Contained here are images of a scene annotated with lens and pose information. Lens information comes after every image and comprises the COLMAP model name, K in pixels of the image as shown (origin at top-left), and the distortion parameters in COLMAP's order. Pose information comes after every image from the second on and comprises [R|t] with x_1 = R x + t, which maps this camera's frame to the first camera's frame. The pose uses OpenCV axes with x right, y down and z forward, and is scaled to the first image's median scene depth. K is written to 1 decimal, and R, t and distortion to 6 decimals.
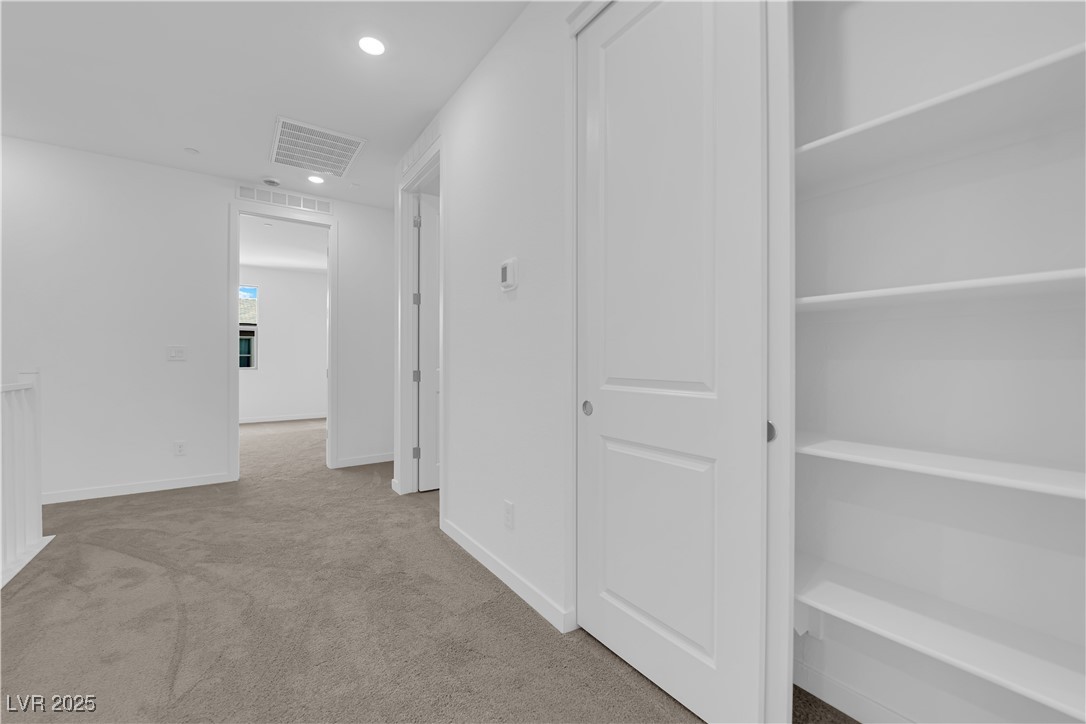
lens RADIAL K [[436.1, 0, 537.1], [0, 436.1, 358.8], [0, 0, 1]] dist [-0.017853, -0.000807]
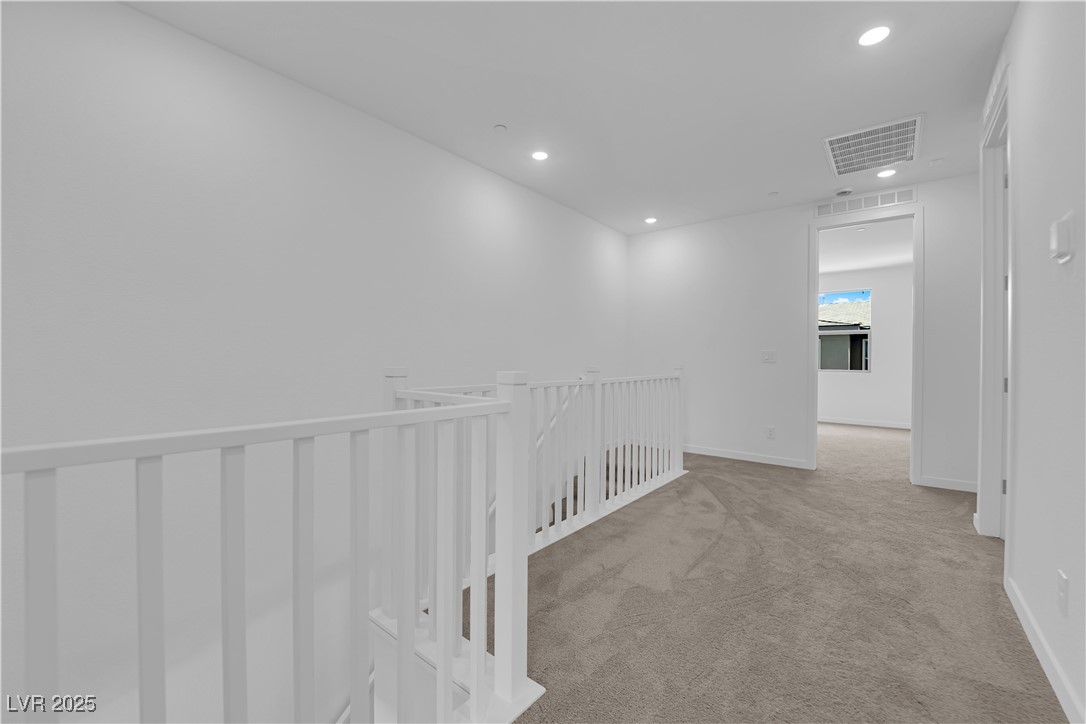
lens RADIAL K [[436.1, 0, 543.2], [0, 436.1, 356.7], [0, 0, 1]] dist [-0.017853, -0.000807]
pose [[0.265985, -0.004284, -0.963968, 0.276466], [-0.007272, 0.999953, -0.006451, 0.001043], [0.963950, 0.008726, 0.265941, 0.033189]]
